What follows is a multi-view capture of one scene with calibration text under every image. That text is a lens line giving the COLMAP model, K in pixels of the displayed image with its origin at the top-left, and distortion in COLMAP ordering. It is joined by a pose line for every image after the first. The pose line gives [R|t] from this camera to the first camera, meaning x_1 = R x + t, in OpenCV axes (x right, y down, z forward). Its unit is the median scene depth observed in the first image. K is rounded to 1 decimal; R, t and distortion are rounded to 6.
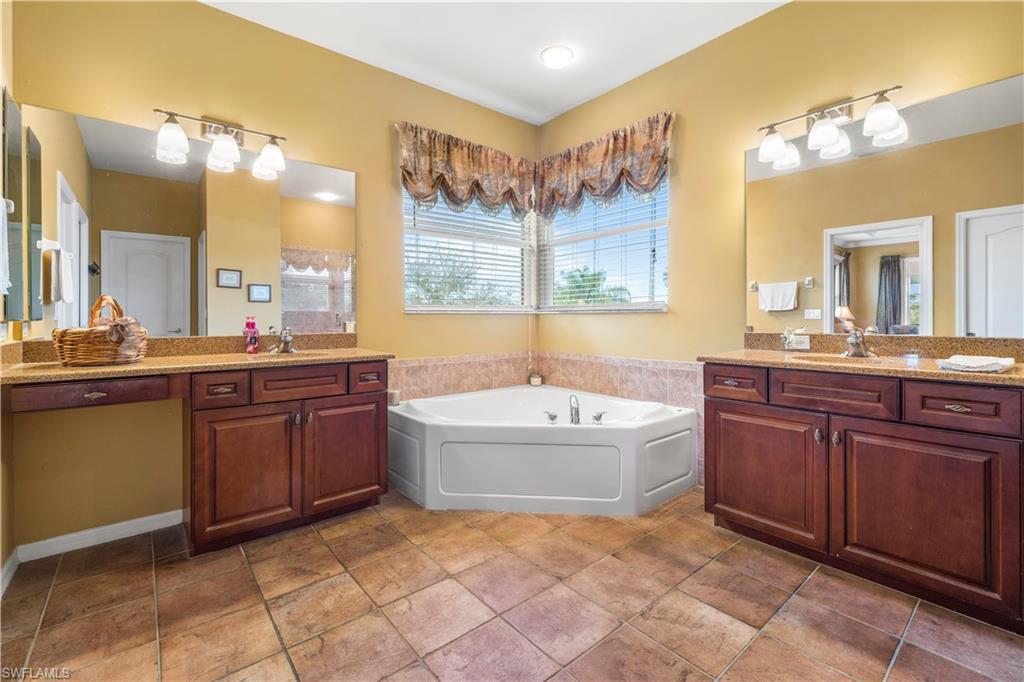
lens RADIAL K [[457.8, 0, 513.3], [0, 457.8, 313.9], [0, 0, 1]] dist [0.003602, 0.000233]
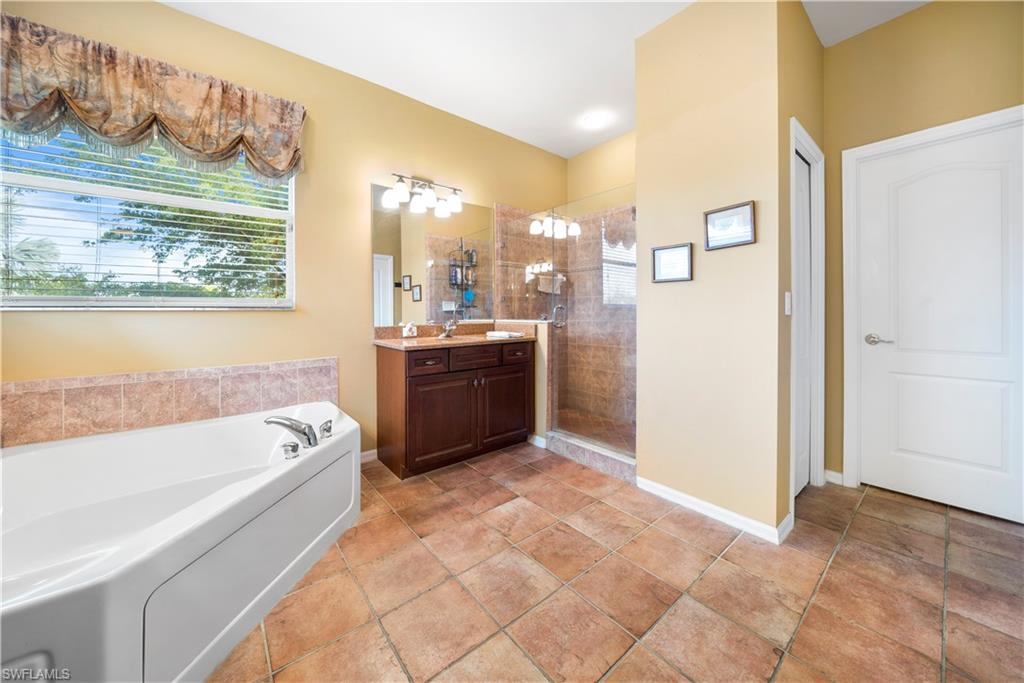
lens RADIAL K [[364.8, 0, 507.7], [0, 364.8, 313.4], [0, 0, 1]] dist [-0.009492, -0.000059]
pose [[-0.000402, 0.001679, 0.999999, -0.618341], [0.001836, 0.999997, -0.001679, 0.007192], [-0.999998, 0.001835, -0.000405, 0.786433]]
